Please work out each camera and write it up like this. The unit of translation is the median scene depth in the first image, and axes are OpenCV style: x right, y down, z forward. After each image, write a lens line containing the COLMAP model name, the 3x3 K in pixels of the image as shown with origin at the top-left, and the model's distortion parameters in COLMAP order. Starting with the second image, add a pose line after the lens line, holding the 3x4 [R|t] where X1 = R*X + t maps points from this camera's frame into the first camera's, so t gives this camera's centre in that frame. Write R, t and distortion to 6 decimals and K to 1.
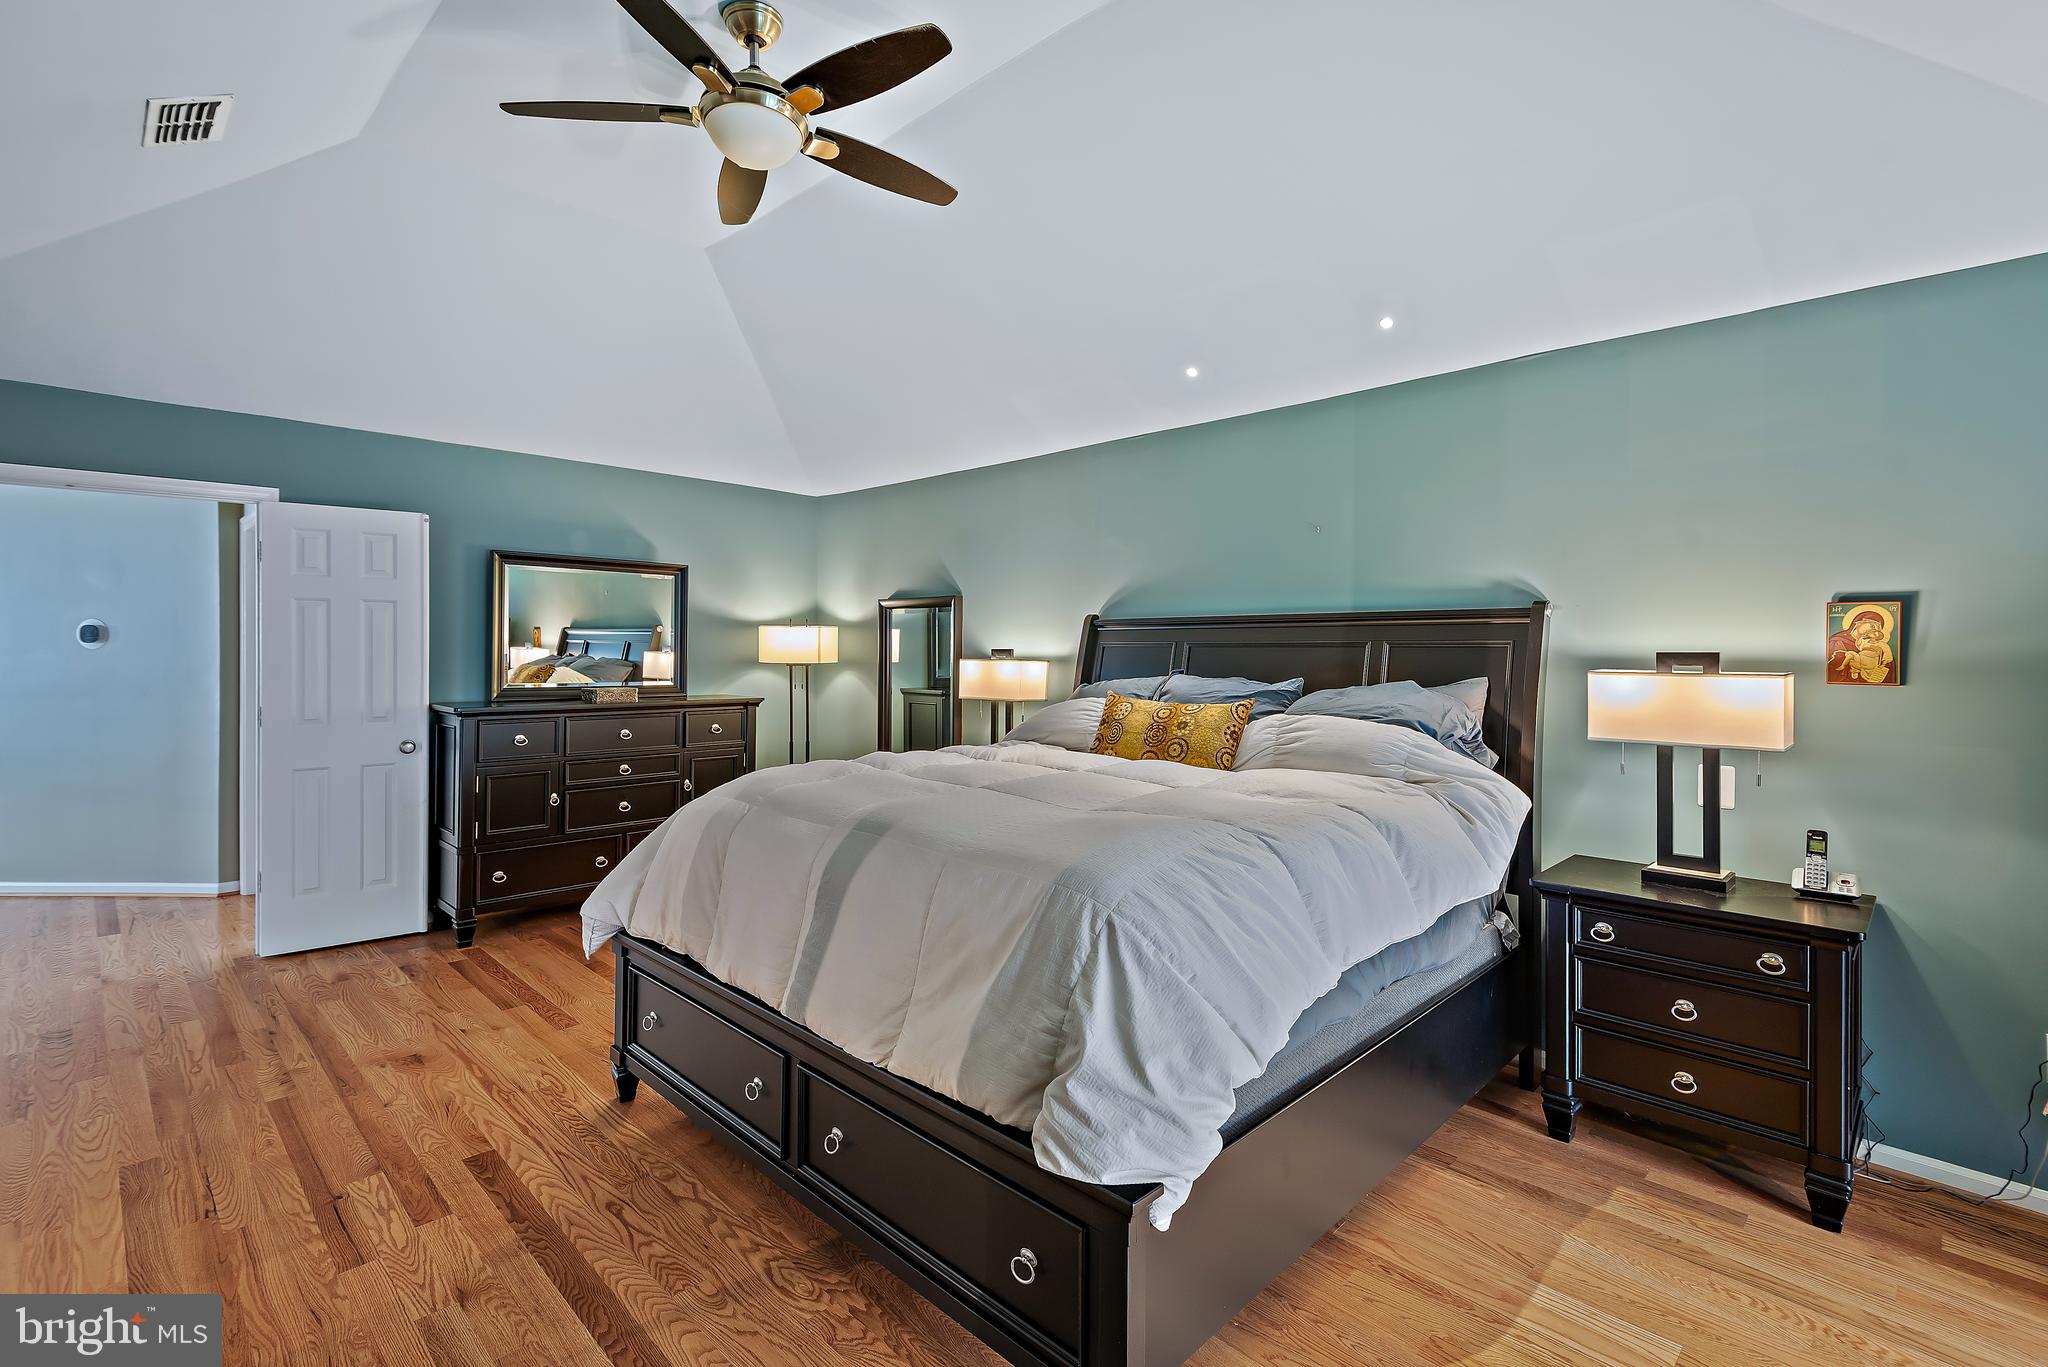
lens RADIAL K [[955.8, 0, 1024.0], [0, 955.8, 683.5], [0, 0, 1]] dist [-0.000031, -0.019914]
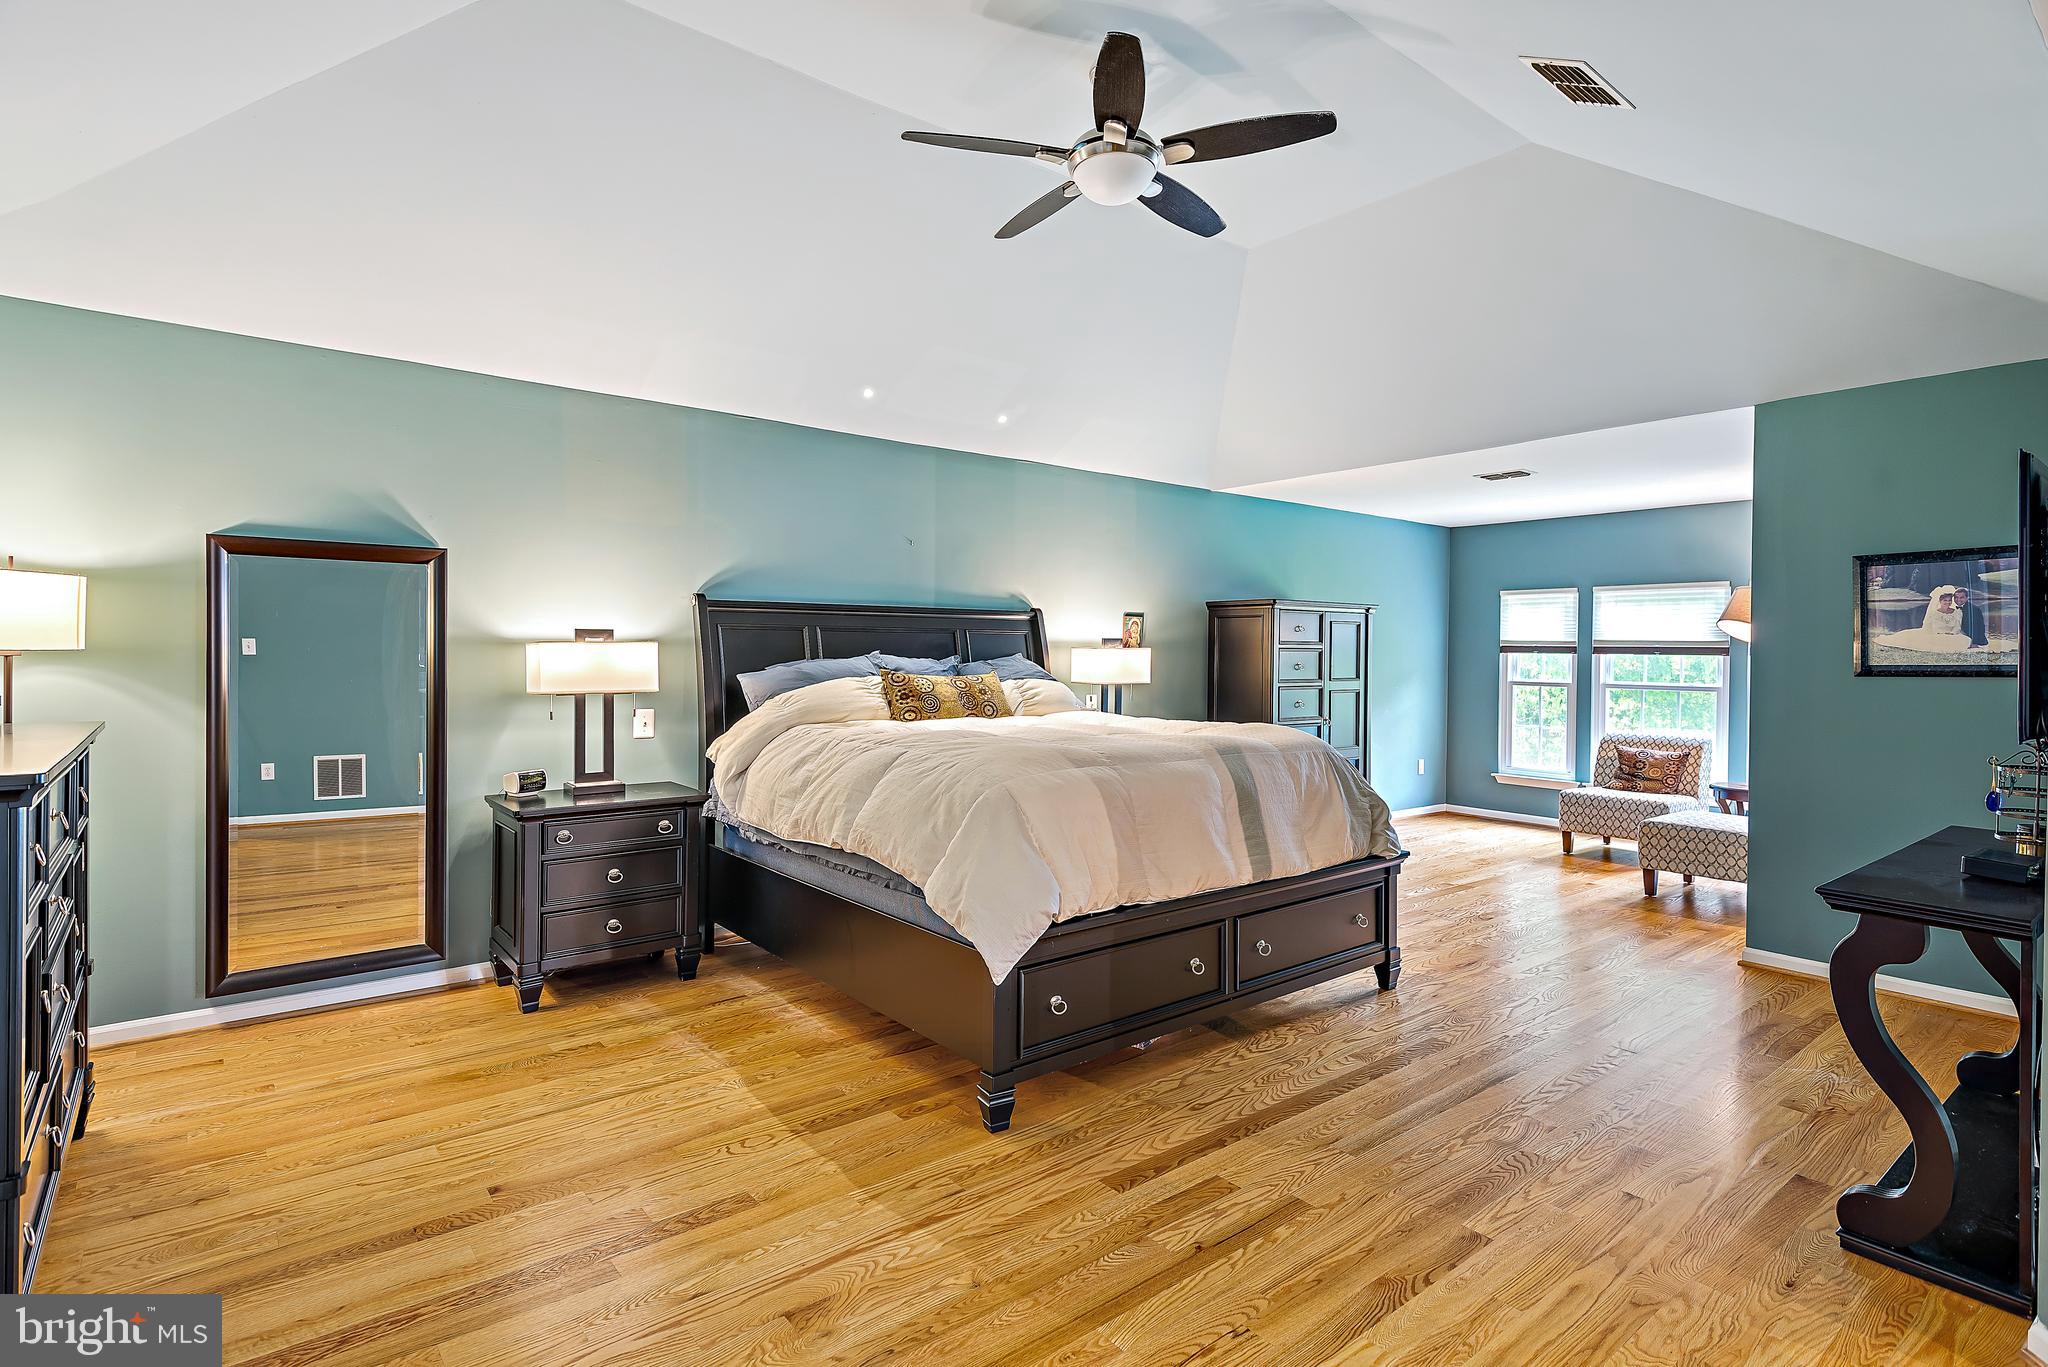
lens RADIAL K [[1034.5, 0, 1024.0], [0, 1034.5, 683.5], [0, 0, 1]] dist [0.001021, 0.000023]
pose [[0.114940, -0.067024, 0.991109, -1.661475], [0.000169, 0.997723, 0.067451, -0.094001], [-0.993372, -0.007585, 0.114689, 1.005684]]
